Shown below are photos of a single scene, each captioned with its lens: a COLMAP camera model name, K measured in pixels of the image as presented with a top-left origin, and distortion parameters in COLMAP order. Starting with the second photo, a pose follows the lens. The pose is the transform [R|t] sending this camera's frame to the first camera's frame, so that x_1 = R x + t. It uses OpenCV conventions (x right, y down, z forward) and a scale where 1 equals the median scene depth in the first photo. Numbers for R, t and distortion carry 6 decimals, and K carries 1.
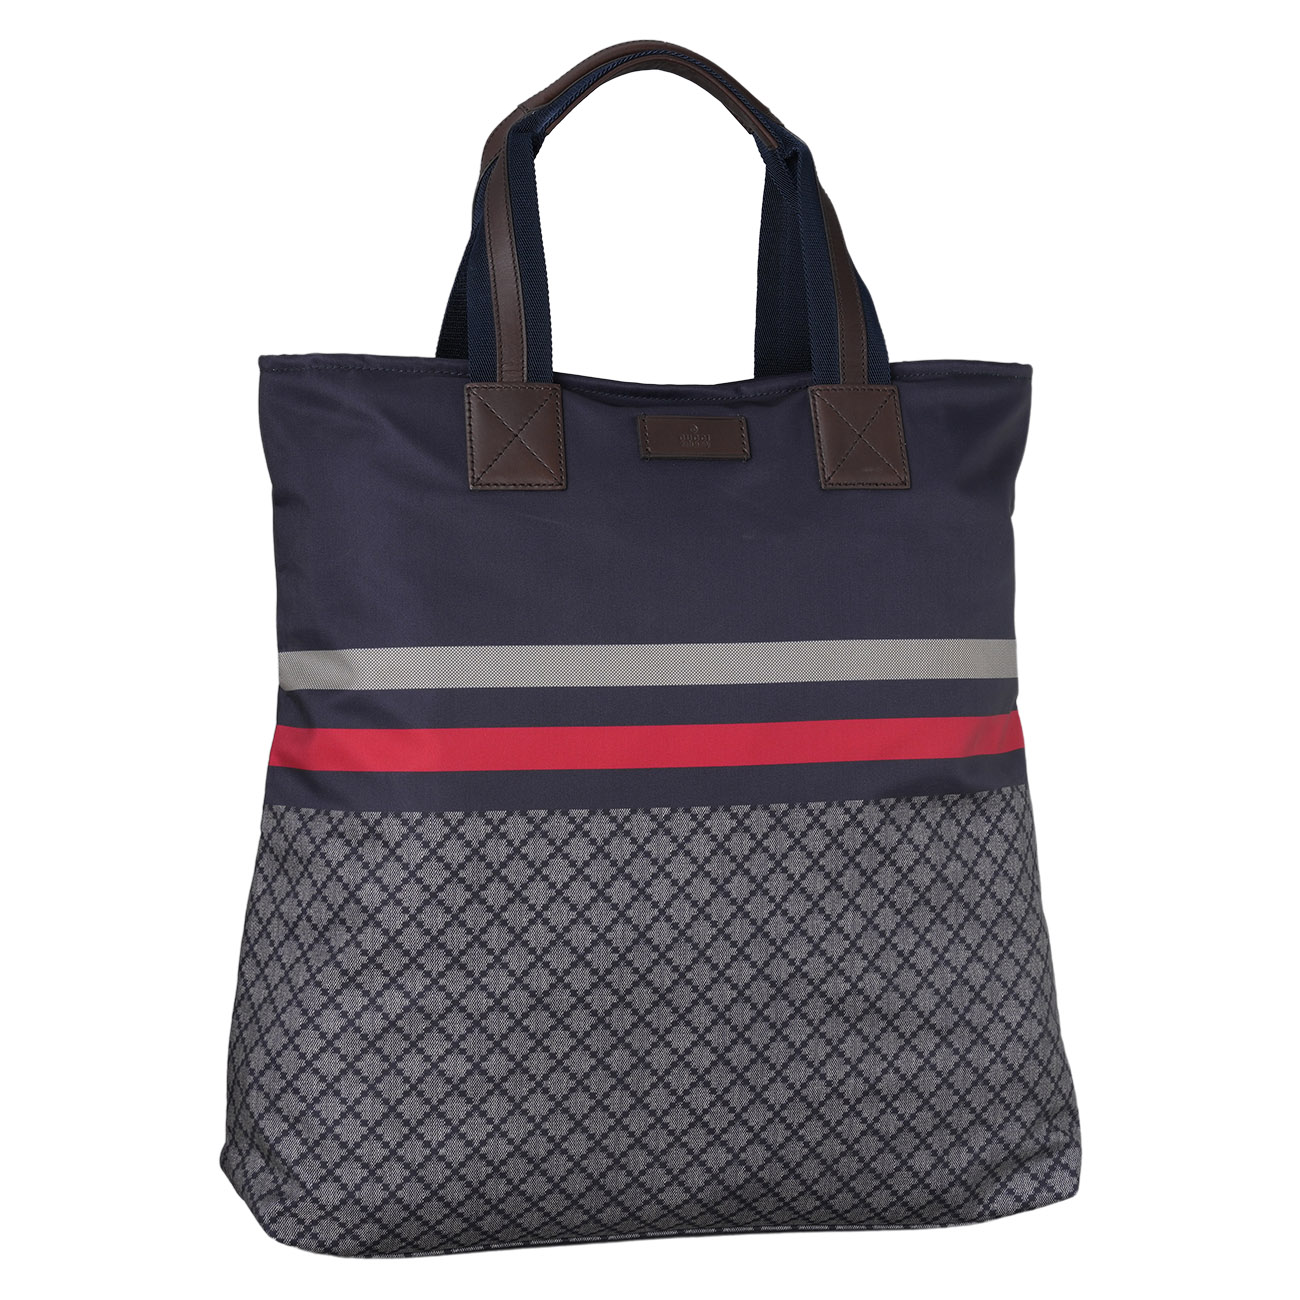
lens RADIAL K [[3152.6, 0, 646.0], [0, 3152.6, 658.8], [0, 0, 1]] dist [0.051153, 0.000000]
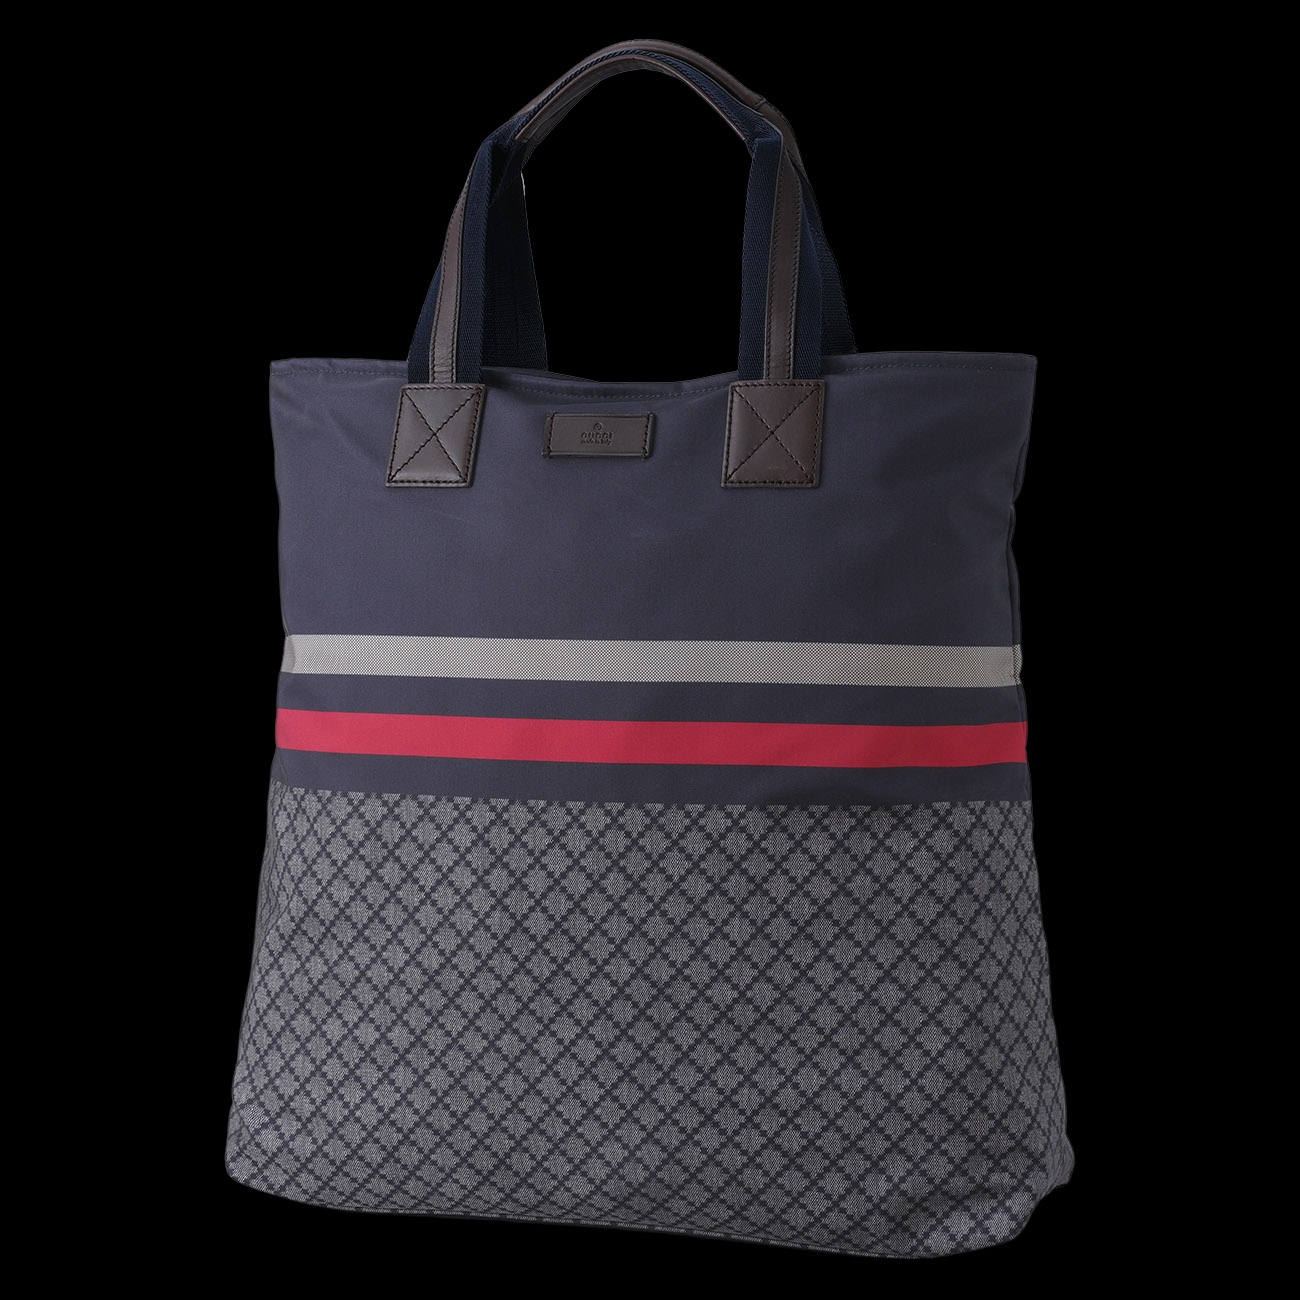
lens RADIAL K [[3152.6, 0, 647.3], [0, 3152.6, 651.4], [0, 0, 1]] dist [0.051153, 0.000000]
pose [[0.839441, 0.032367, -0.542486, 0.581520], [-0.030669, 0.999455, 0.012174, -0.014117], [0.542585, 0.006418, 0.839977, 0.164023]]
